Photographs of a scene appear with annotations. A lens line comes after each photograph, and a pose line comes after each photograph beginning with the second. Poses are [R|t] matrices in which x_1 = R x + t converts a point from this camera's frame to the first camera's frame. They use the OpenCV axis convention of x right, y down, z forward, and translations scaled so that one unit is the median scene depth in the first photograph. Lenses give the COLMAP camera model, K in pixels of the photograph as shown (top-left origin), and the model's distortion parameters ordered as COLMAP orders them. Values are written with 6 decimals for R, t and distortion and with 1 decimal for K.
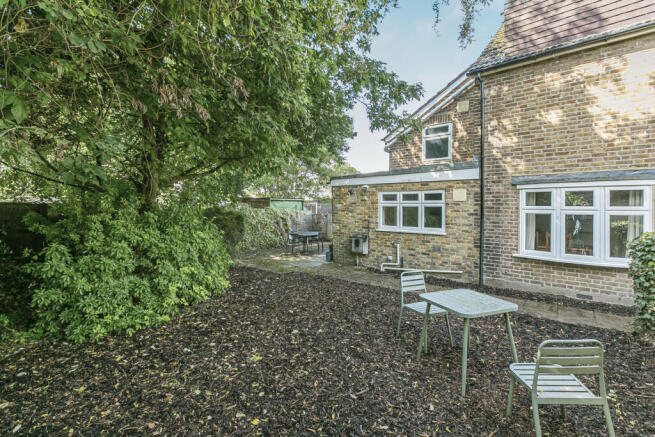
lens RADIAL K [[310.2, 0, 327.5], [0, 310.2, 218.5], [0, 0, 1]] dist [-0.000441, -0.000002]
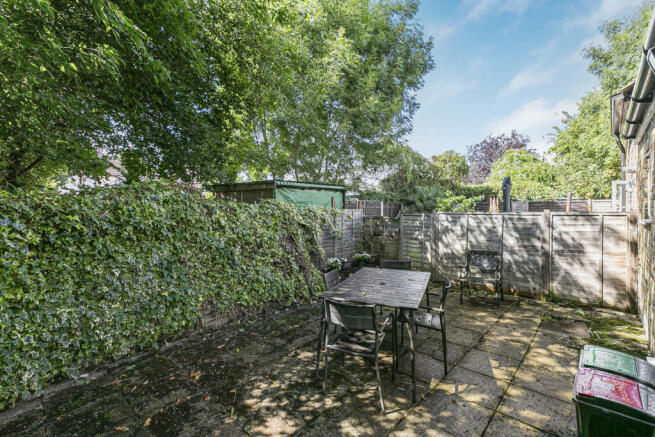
lens RADIAL K [[310.2, 0, 327.5], [0, 310.2, 218.5], [0, 0, 1]] dist [-0.000441, -0.000002]
pose [[0.997515, -0.001743, -0.070426, -0.079609], [0.001218, 0.999971, -0.007509, -0.008467], [0.070438, 0.007405, 0.997489, 0.558349]]
